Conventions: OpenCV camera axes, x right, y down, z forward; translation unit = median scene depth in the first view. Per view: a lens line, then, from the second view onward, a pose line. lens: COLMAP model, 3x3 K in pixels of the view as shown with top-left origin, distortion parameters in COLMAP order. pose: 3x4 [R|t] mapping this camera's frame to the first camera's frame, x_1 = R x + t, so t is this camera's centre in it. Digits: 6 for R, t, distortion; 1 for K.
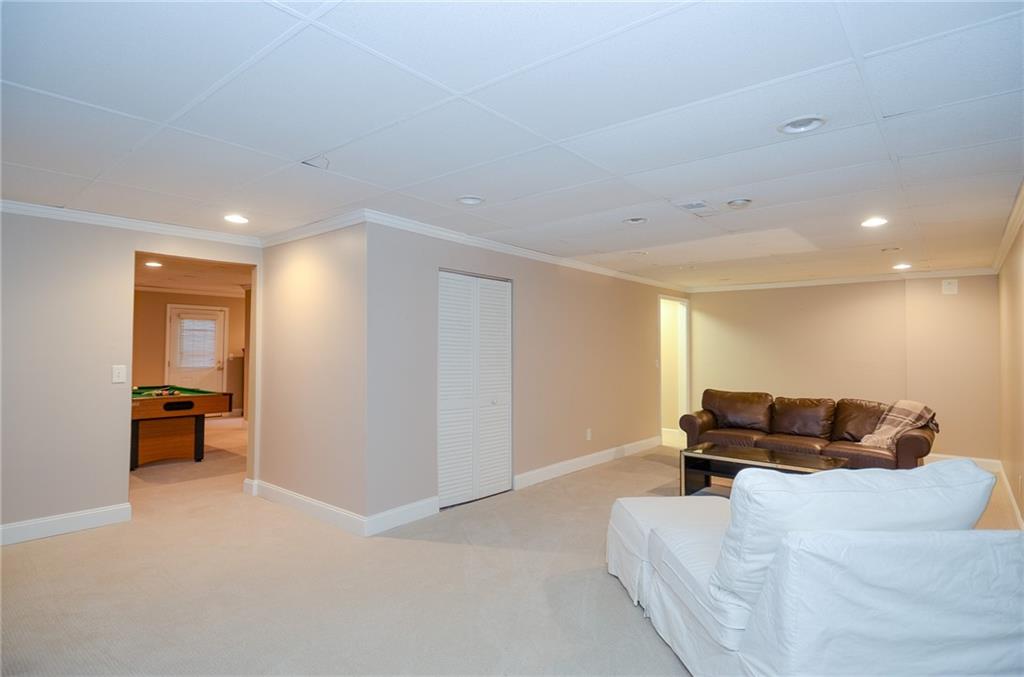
lens RADIAL K [[534.8, 0, 512.0], [0, 534.8, 339.3], [0, 0, 1]] dist [-0.008273, -0.002186]
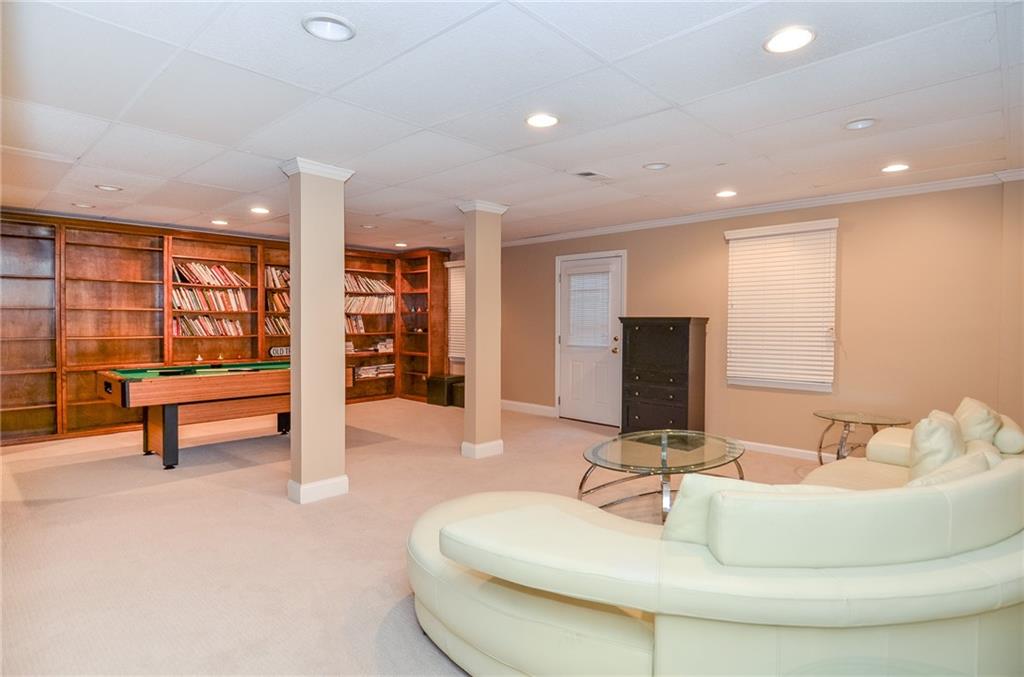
lens RADIAL K [[534.8, 0, 511.2], [0, 534.8, 334.3], [0, 0, 1]] dist [-0.008273, -0.002186]
pose [[-0.077456, 0.027152, -0.996626, 0.084672], [0.024535, 0.999378, 0.025320, 0.018262], [0.996694, -0.022491, -0.078074, 0.956403]]
